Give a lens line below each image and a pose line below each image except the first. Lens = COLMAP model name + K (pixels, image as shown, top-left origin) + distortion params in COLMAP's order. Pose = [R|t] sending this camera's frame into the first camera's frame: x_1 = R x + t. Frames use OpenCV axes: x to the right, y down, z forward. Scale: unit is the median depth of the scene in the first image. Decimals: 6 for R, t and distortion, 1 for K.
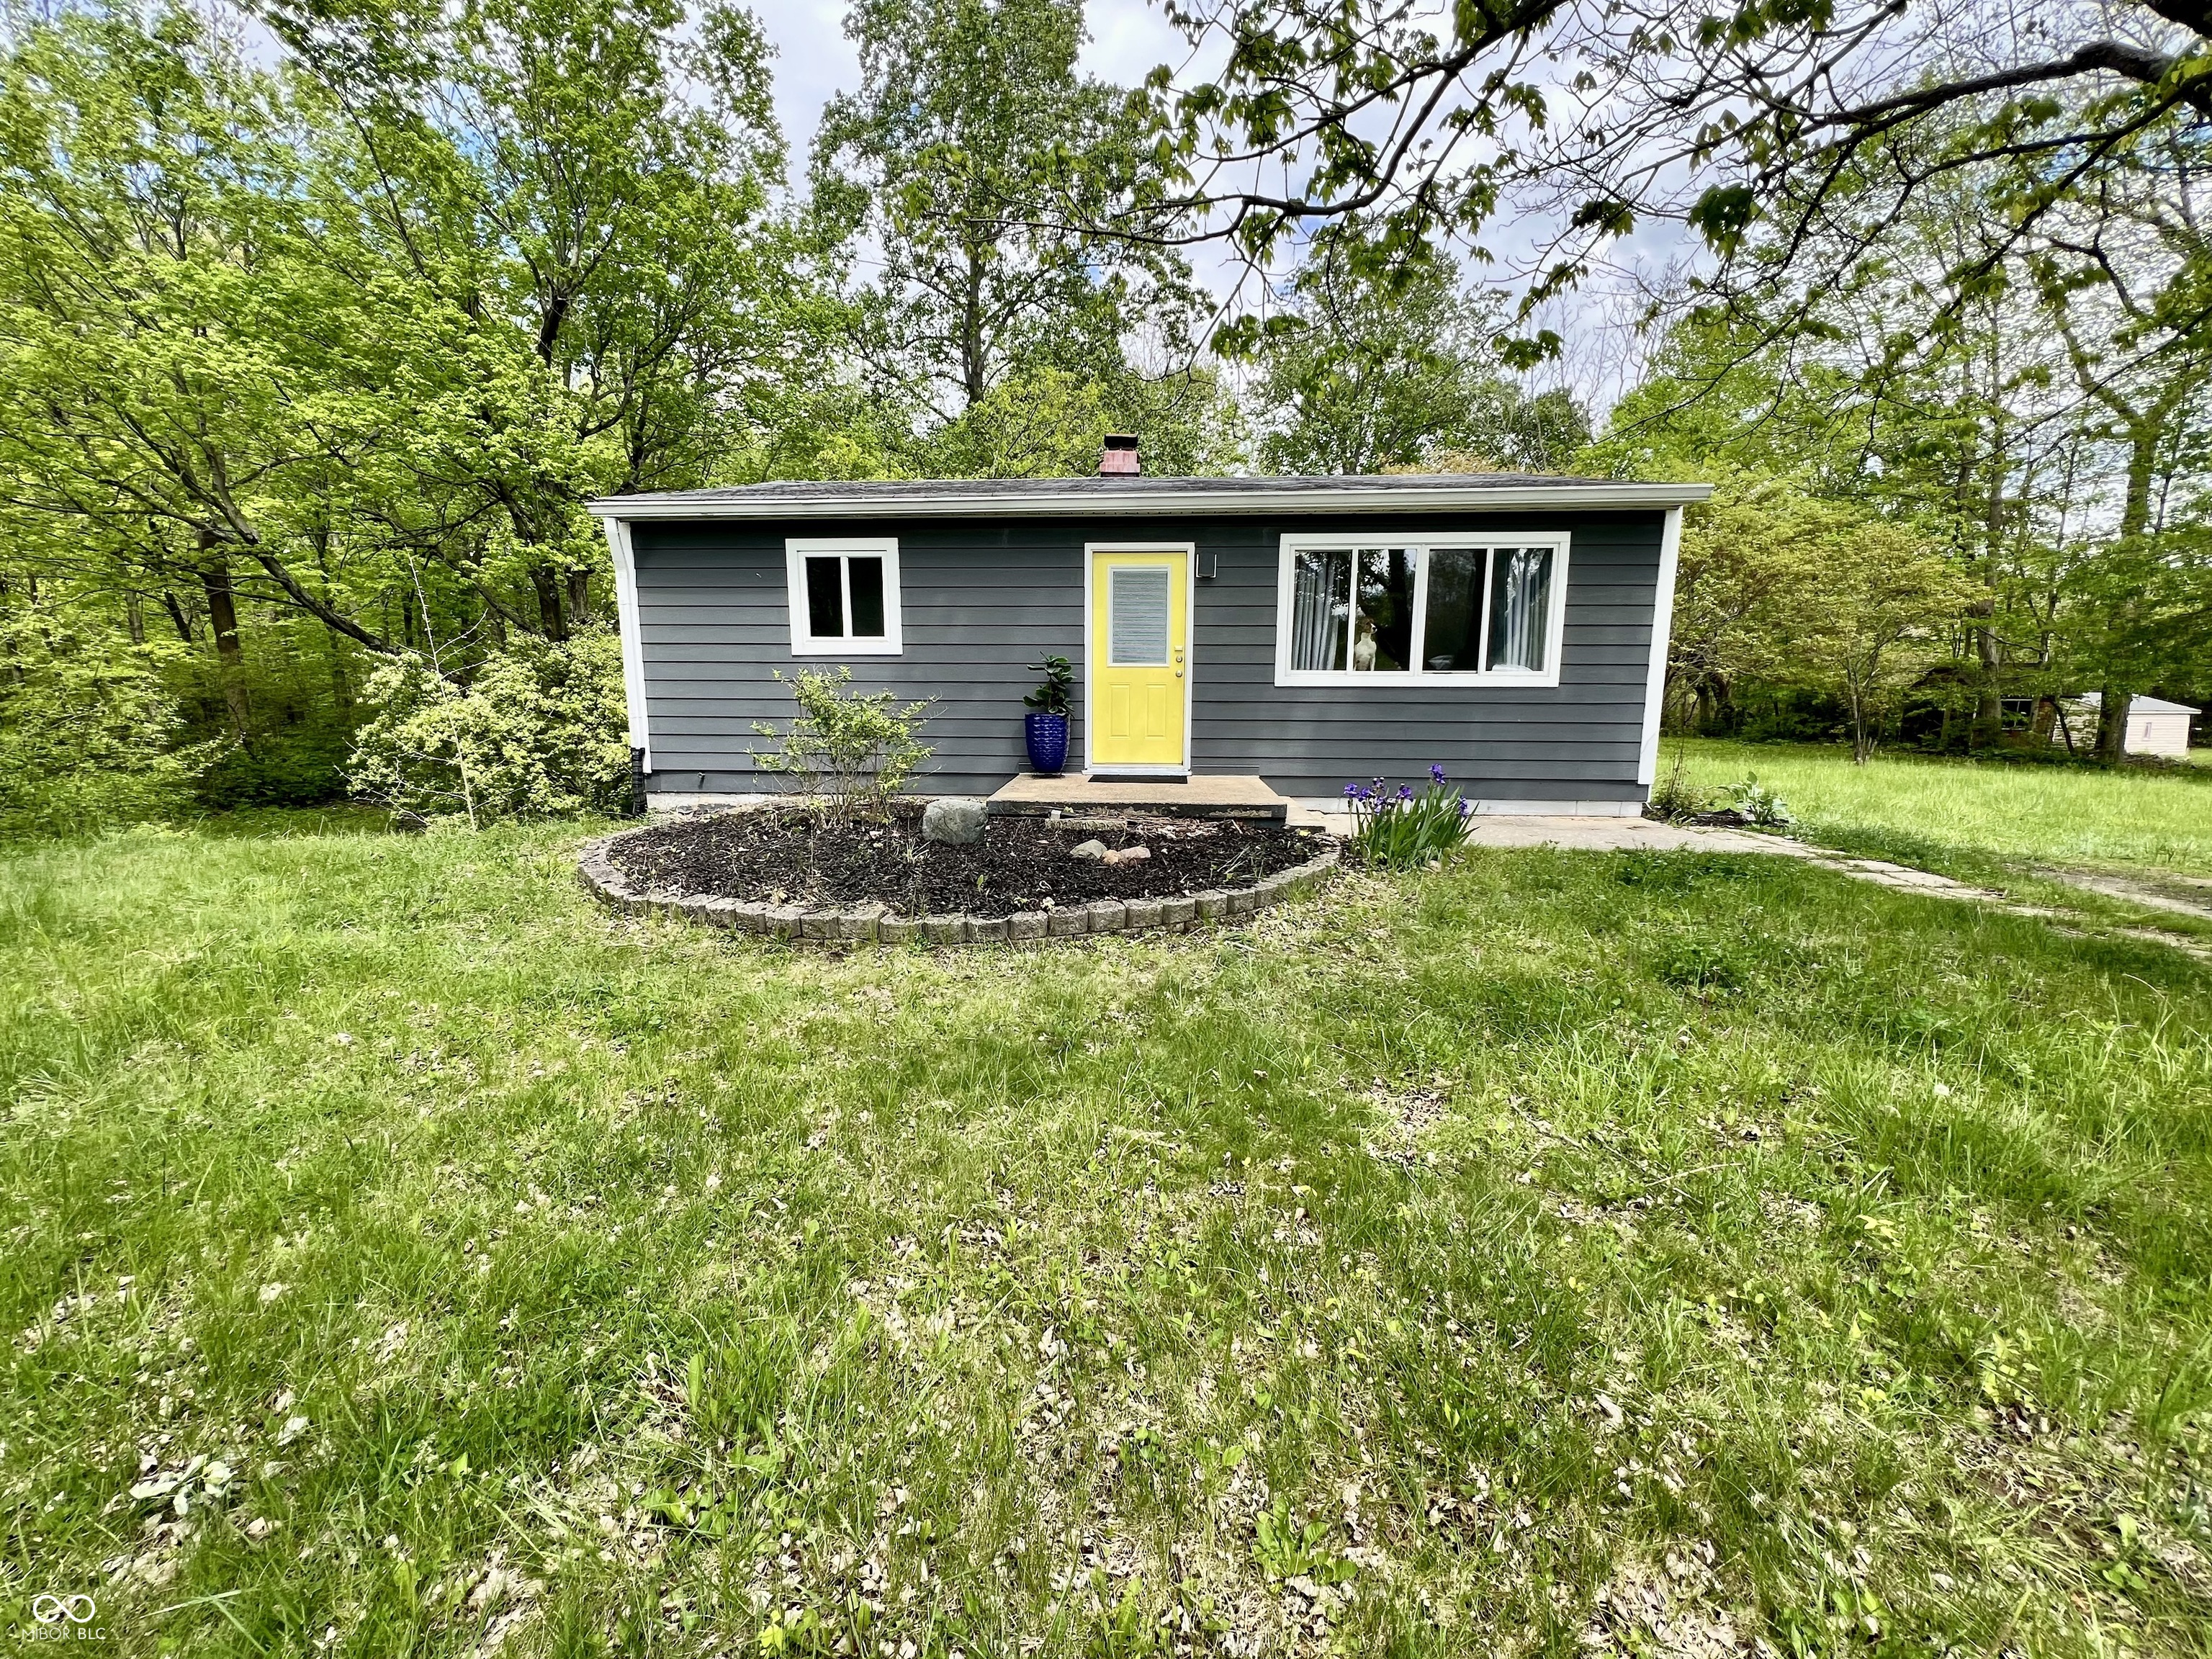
lens RADIAL K [[897.1, 0, 1105.0], [0, 897.1, 825.4], [0, 0, 1]] dist [-0.000244, -0.000452]
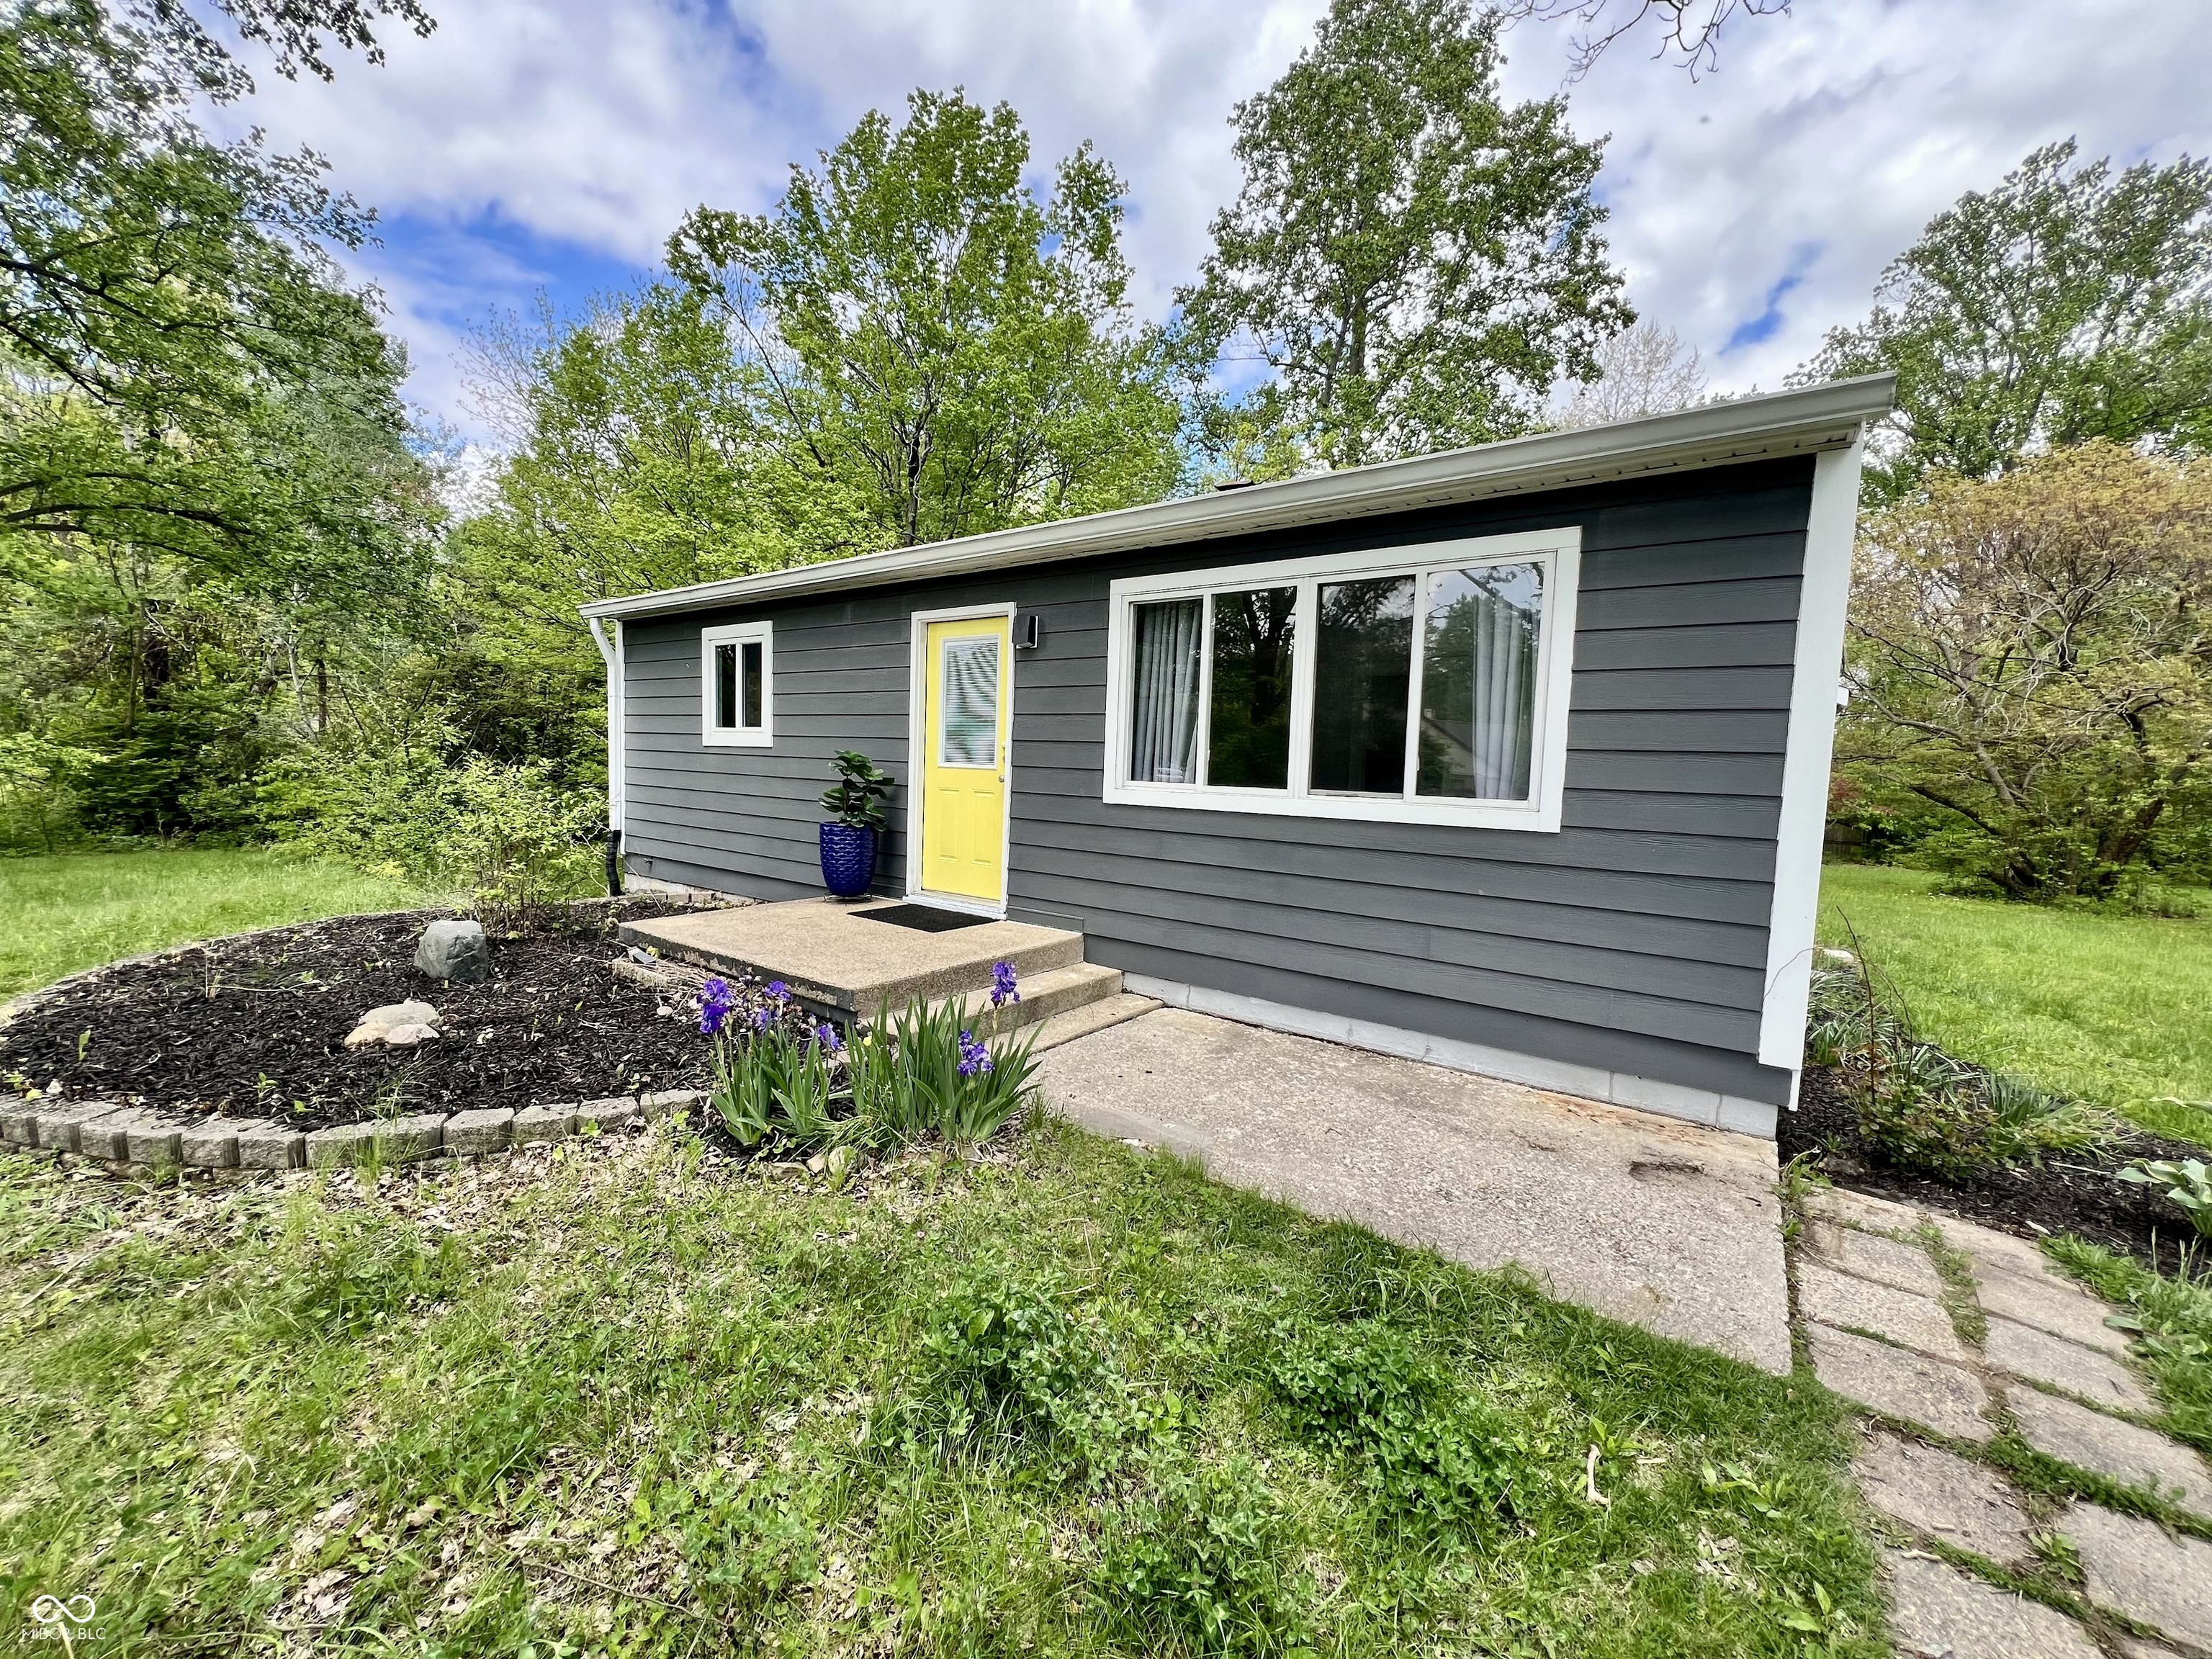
lens RADIAL K [[897.1, 0, 1105.0], [0, 897.1, 825.4], [0, 0, 1]] dist [-0.000244, -0.000452]
pose [[0.838139, 0.063856, -0.541707, 0.552889], [-0.118271, 0.990772, -0.066198, -0.094808], [0.532481, 0.119551, 0.837957, 0.443405]]
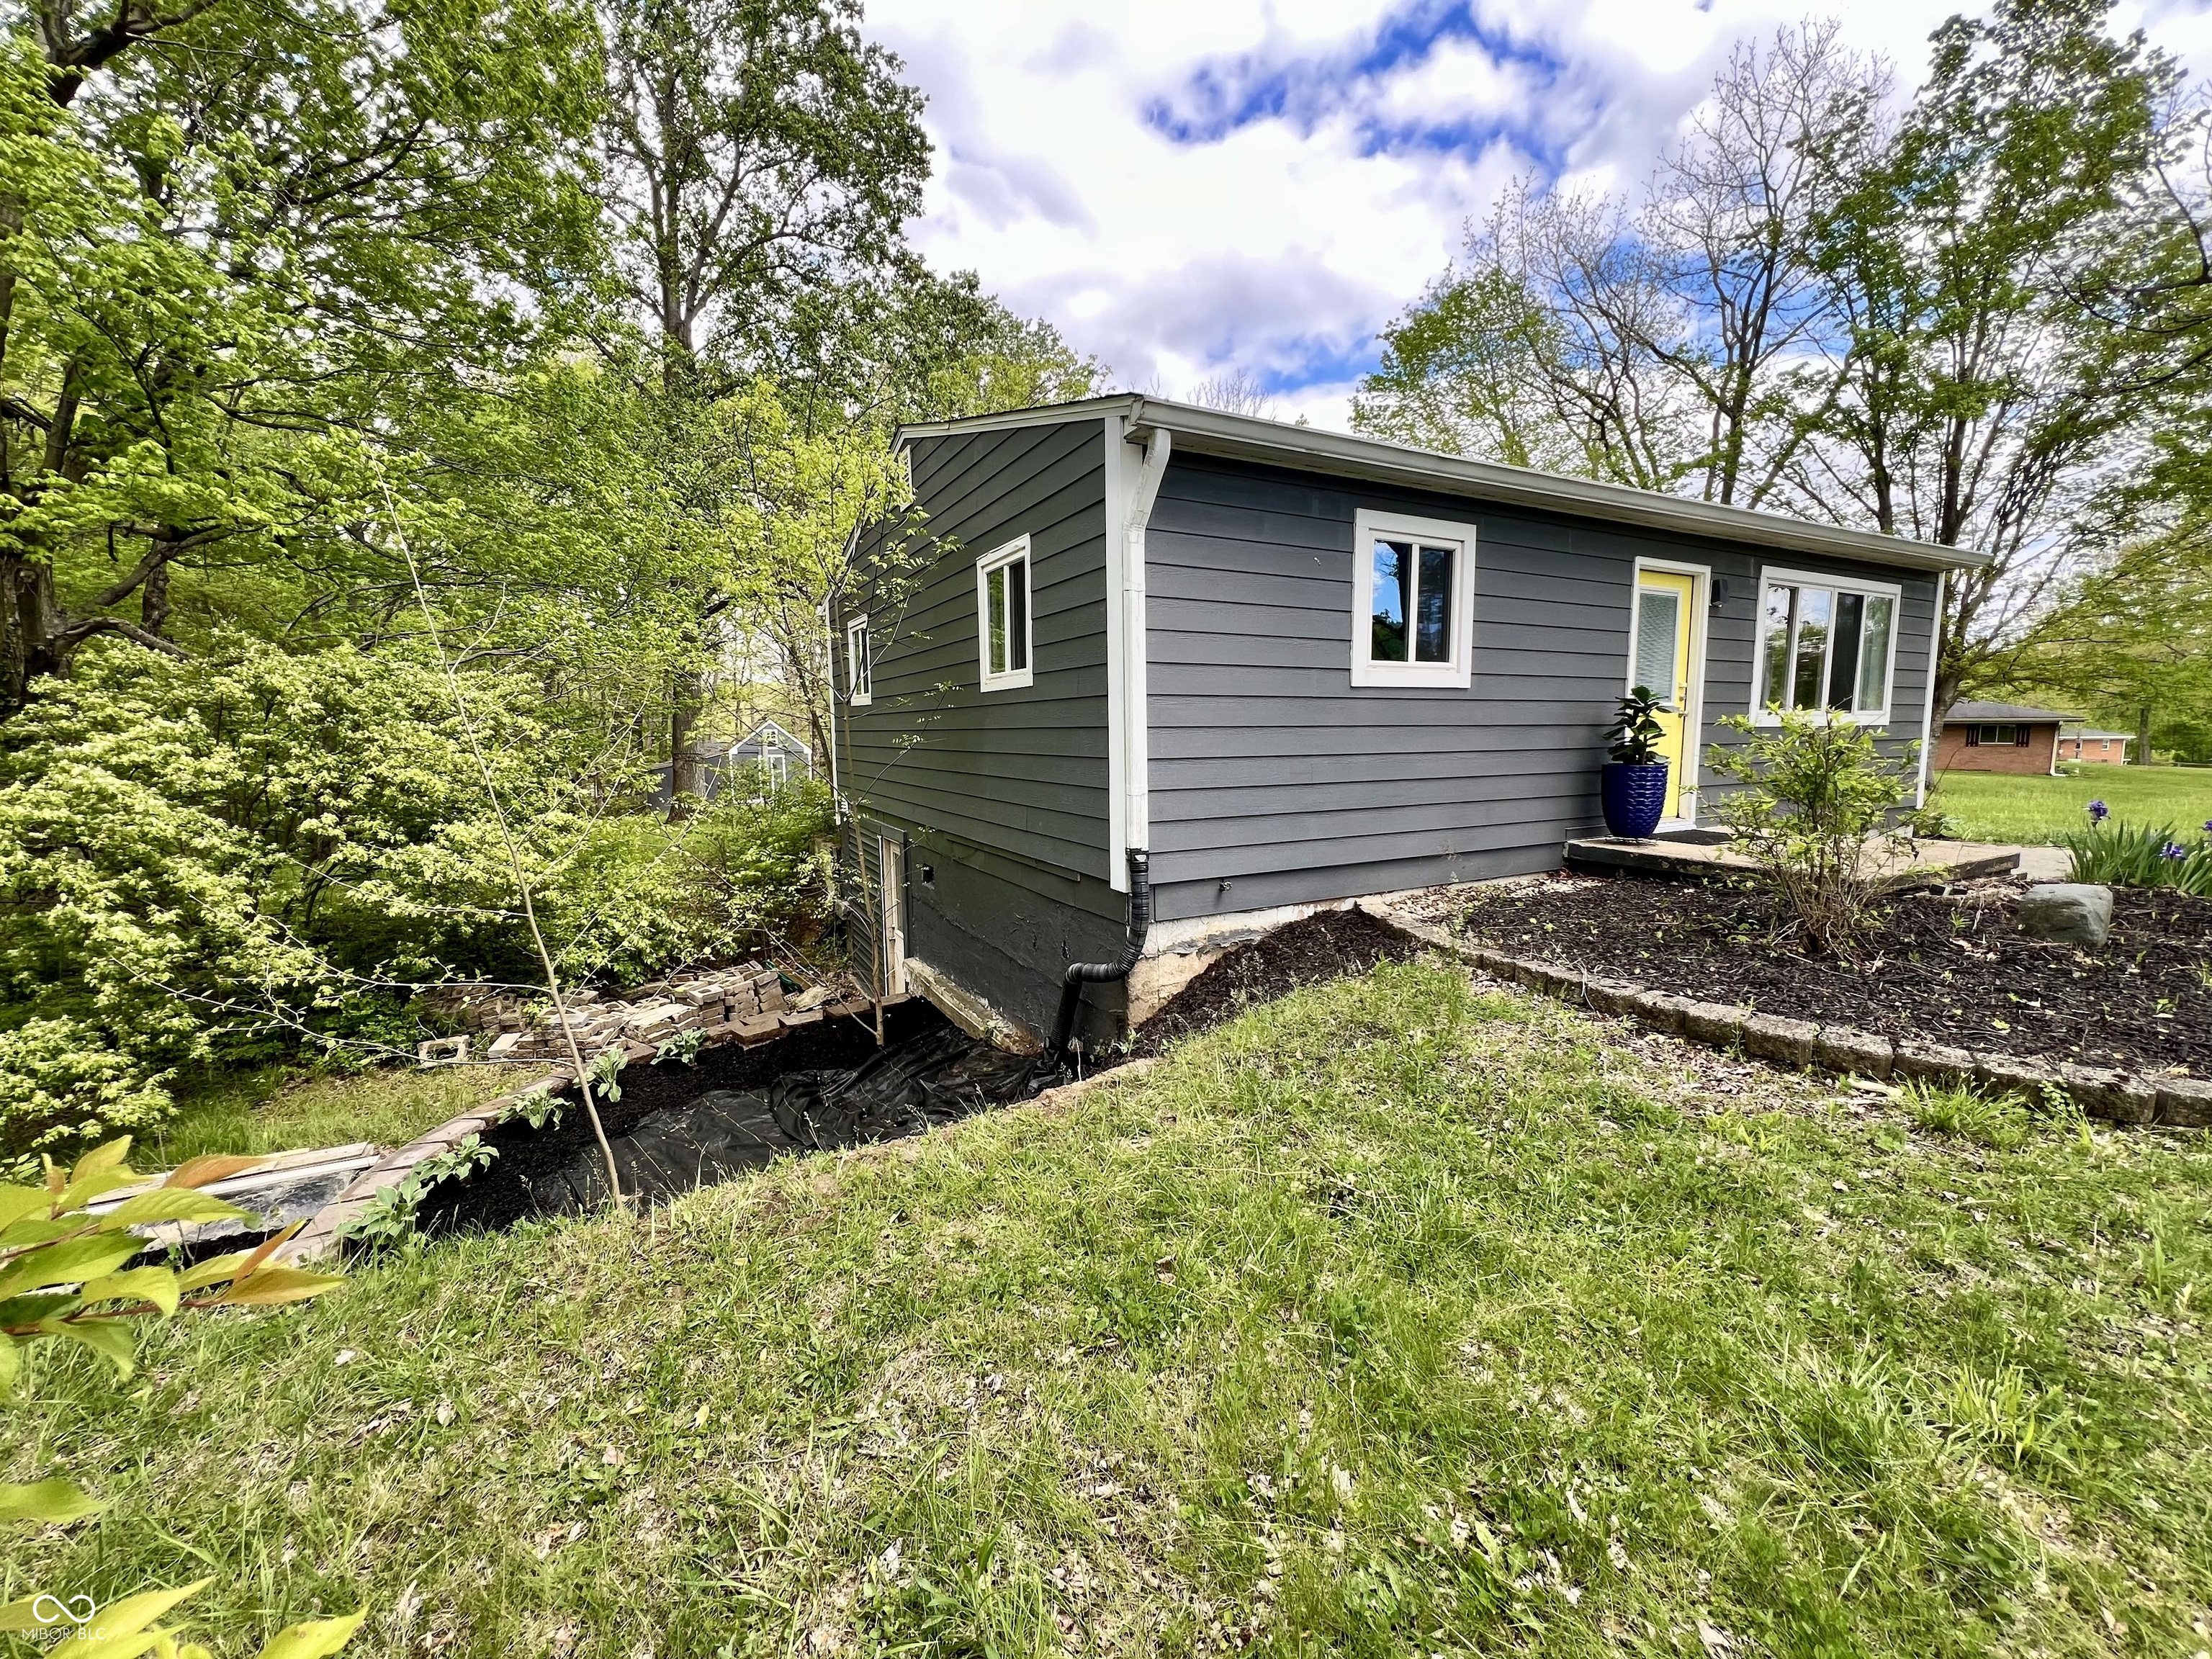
lens RADIAL K [[897.1, 0, 1105.0], [0, 897.1, 825.4], [0, 0, 1]] dist [-0.000244, -0.000452]
pose [[0.856640, -0.062557, 0.512108, -0.857494], [0.091143, 0.995359, -0.030872, -0.088379], [-0.507800, 0.073122, 0.858366, 0.554623]]
